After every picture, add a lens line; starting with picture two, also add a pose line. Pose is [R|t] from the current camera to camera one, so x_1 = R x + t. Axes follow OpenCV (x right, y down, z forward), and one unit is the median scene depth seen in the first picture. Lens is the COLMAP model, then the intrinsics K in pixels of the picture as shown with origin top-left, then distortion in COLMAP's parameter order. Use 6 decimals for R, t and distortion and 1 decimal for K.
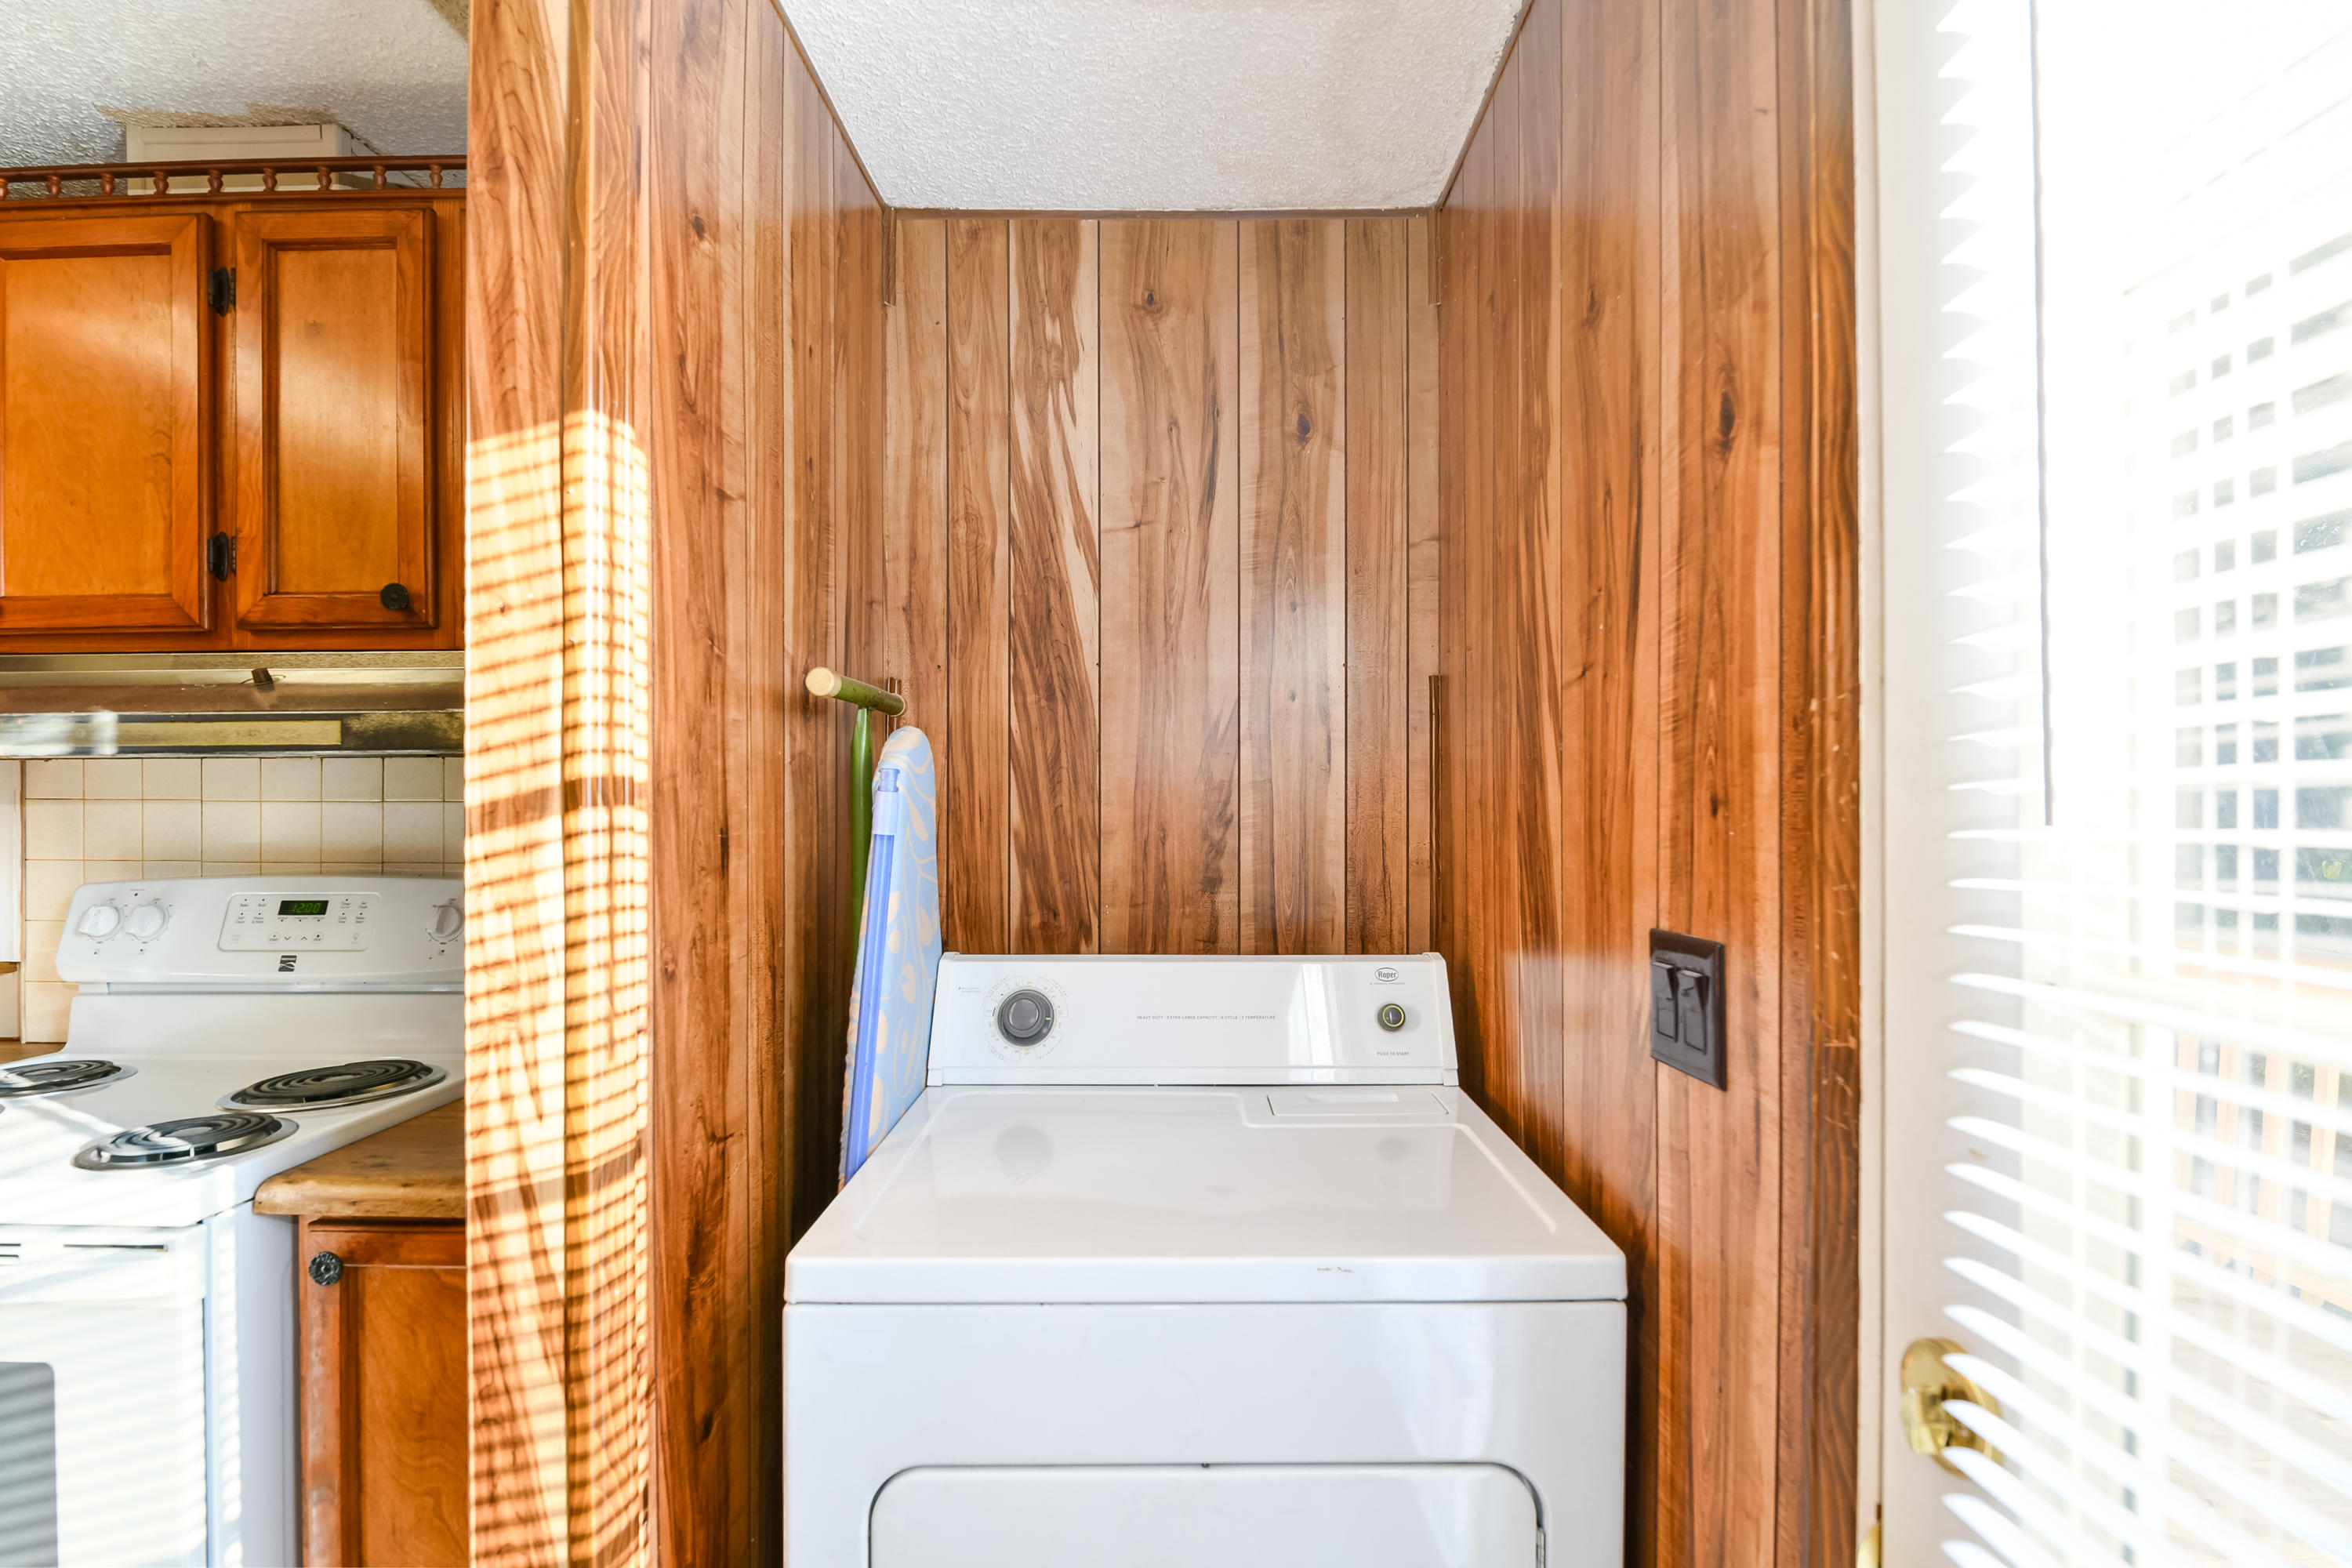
lens RADIAL K [[1018.0, 0, 1165.9], [0, 1018.0, 800.1], [0, 0, 1]] dist [0.001425, -0.005846]
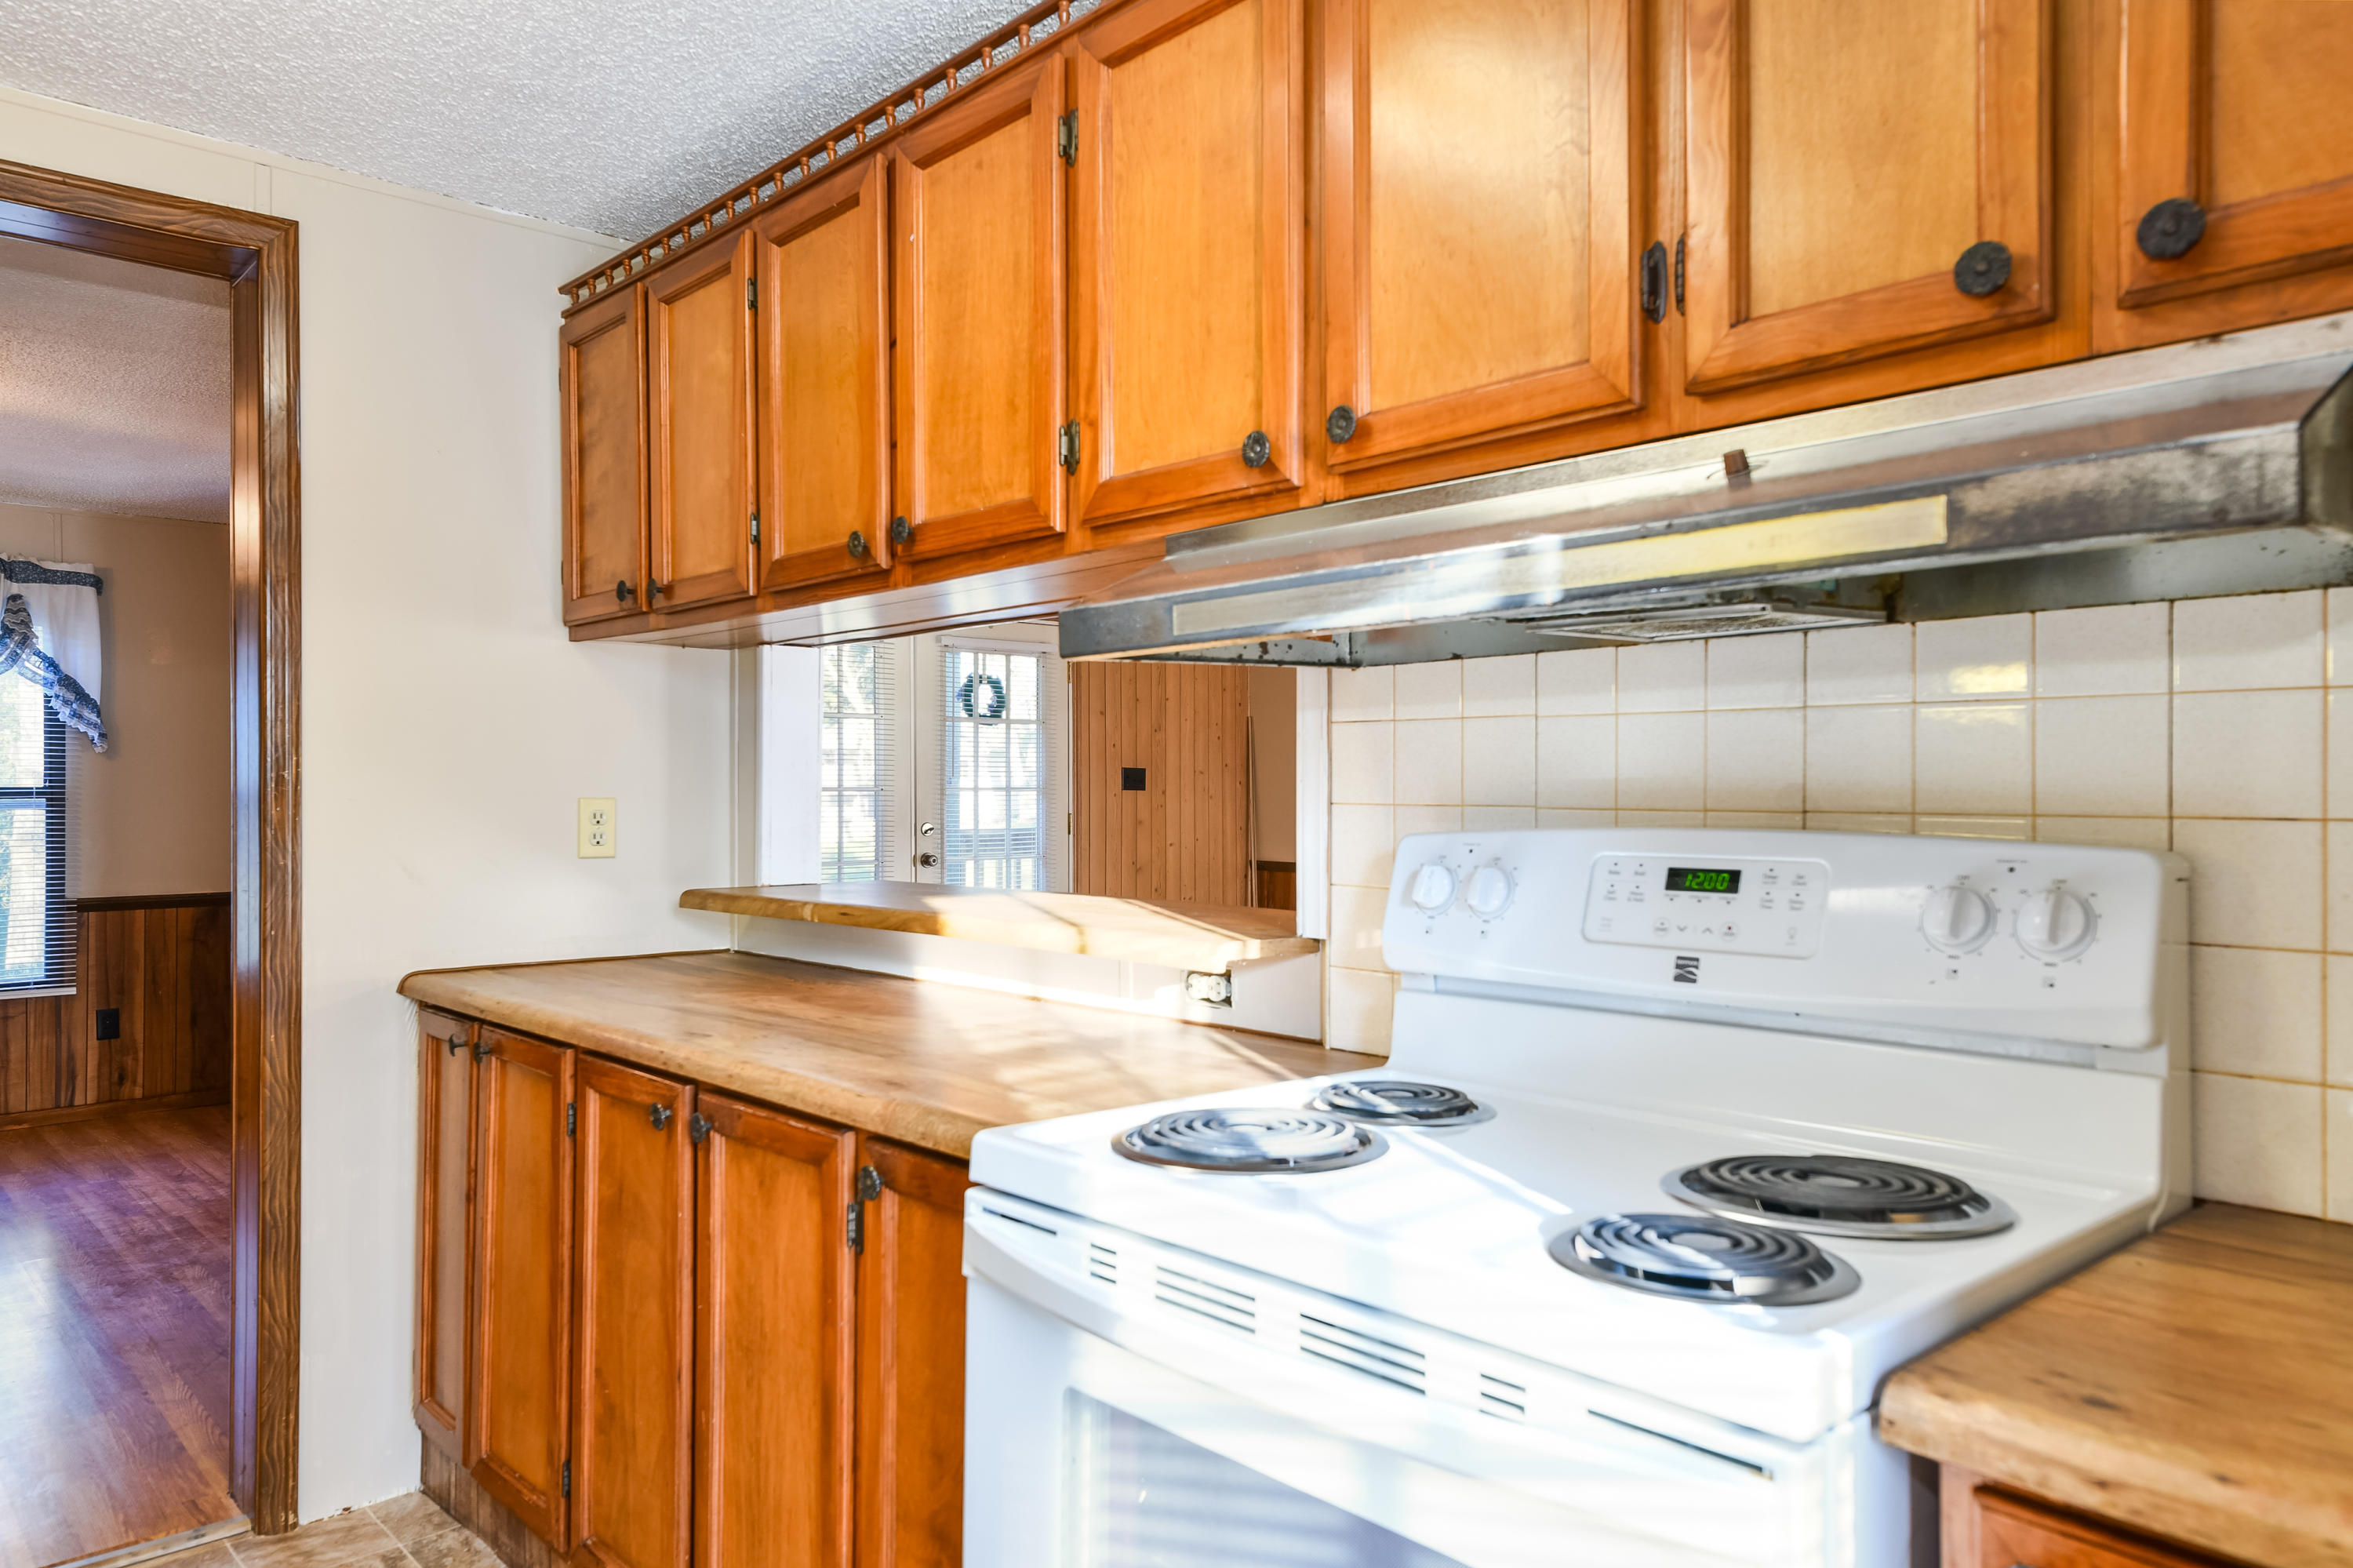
lens RADIAL K [[1589.5, 0, 1187.5], [0, 1589.5, 788.0], [0, 0, 1]] dist [0.025440, 0.002575]
pose [[0.682663, 0.000361, -0.730734, -0.429209], [-0.003692, 0.999989, -0.002955, 0.064782], [0.730724, 0.004715, 0.682656, 0.149615]]
